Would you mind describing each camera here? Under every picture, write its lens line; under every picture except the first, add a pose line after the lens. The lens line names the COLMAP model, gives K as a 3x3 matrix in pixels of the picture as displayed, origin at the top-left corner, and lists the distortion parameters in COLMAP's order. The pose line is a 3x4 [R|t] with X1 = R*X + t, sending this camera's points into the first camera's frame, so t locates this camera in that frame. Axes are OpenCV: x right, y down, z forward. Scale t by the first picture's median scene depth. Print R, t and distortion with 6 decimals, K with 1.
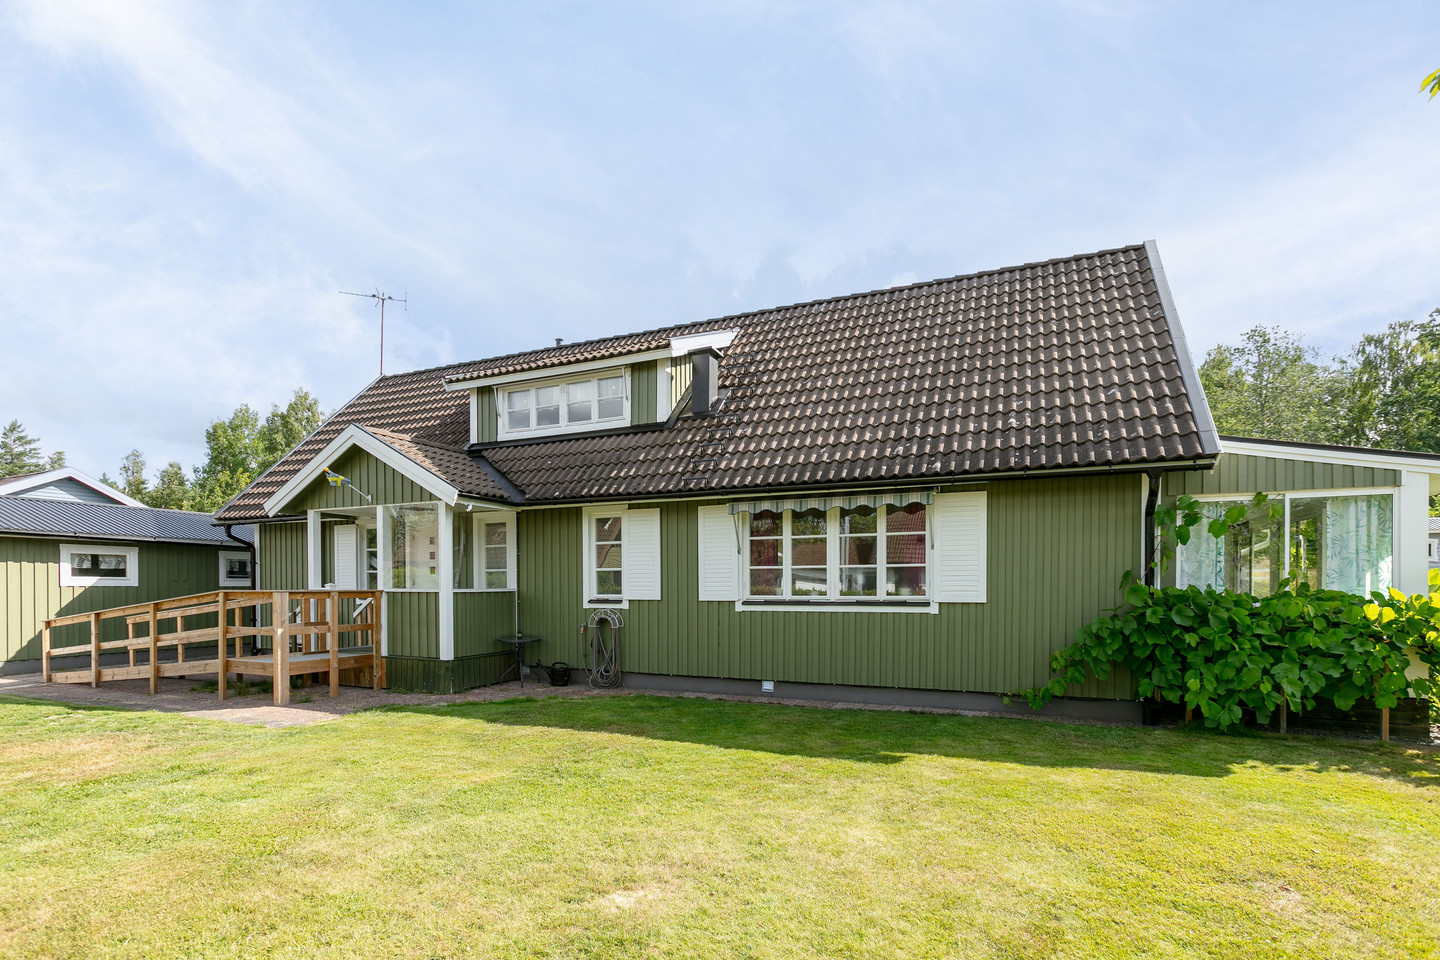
lens RADIAL K [[700.1, 0, 737.4], [0, 700.1, 594.0], [0, 0, 1]] dist [0.000307, 0.001095]
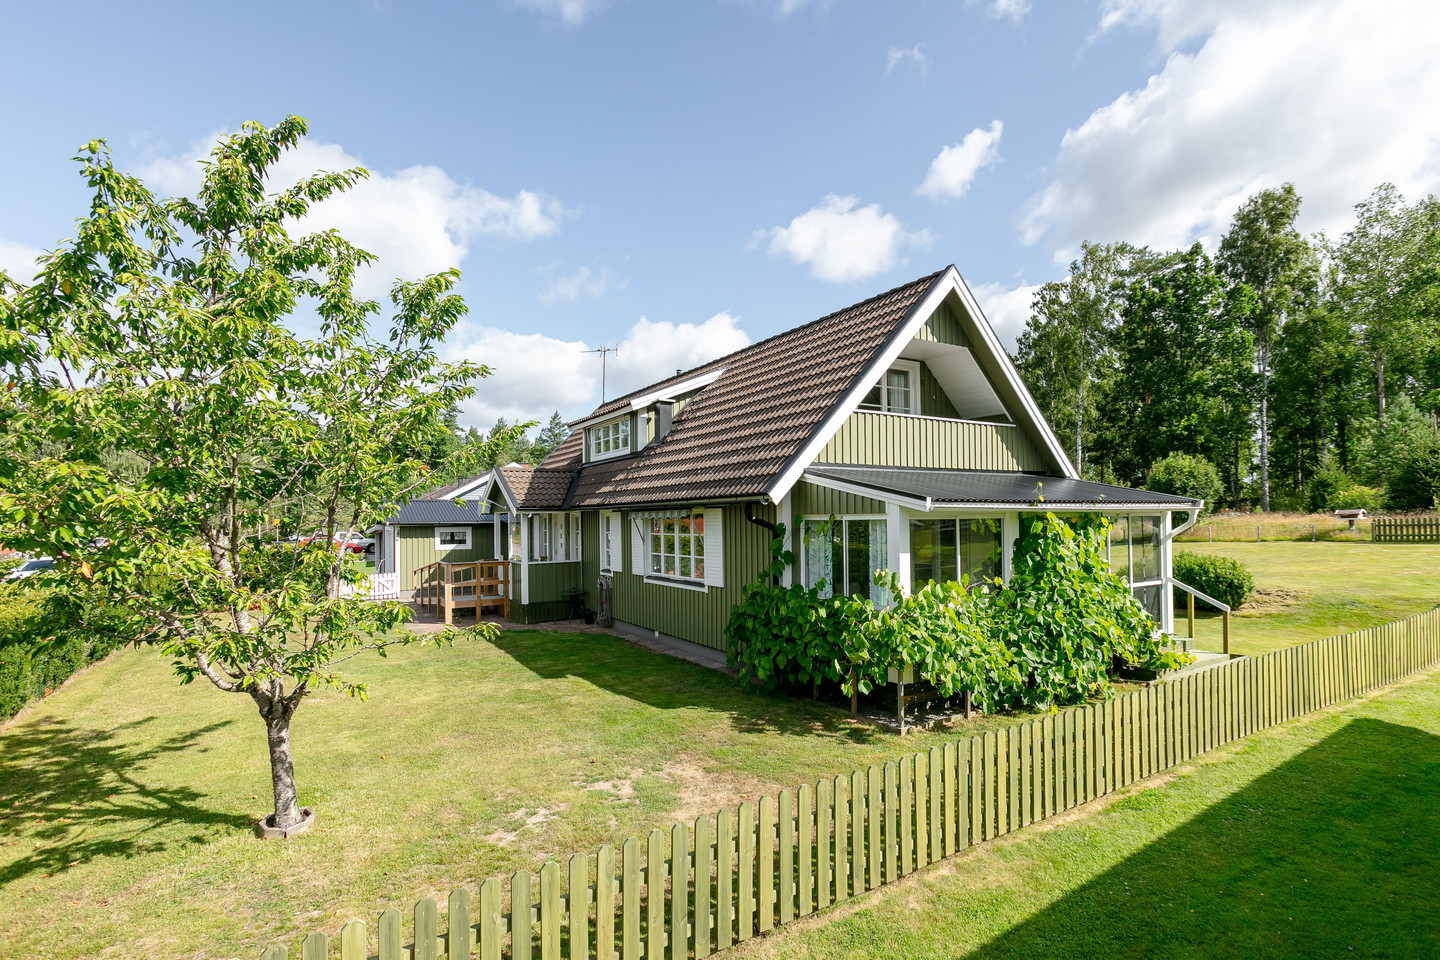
lens RADIAL K [[700.1, 0, 759.1], [0, 700.1, 507.6], [0, 0, 1]] dist [0.000307, 0.001095]
pose [[0.841180, -0.019617, -0.540399, 0.974021], [0.007565, 0.999671, -0.024514, -0.093082], [0.540702, 0.016532, 0.841052, -0.123113]]
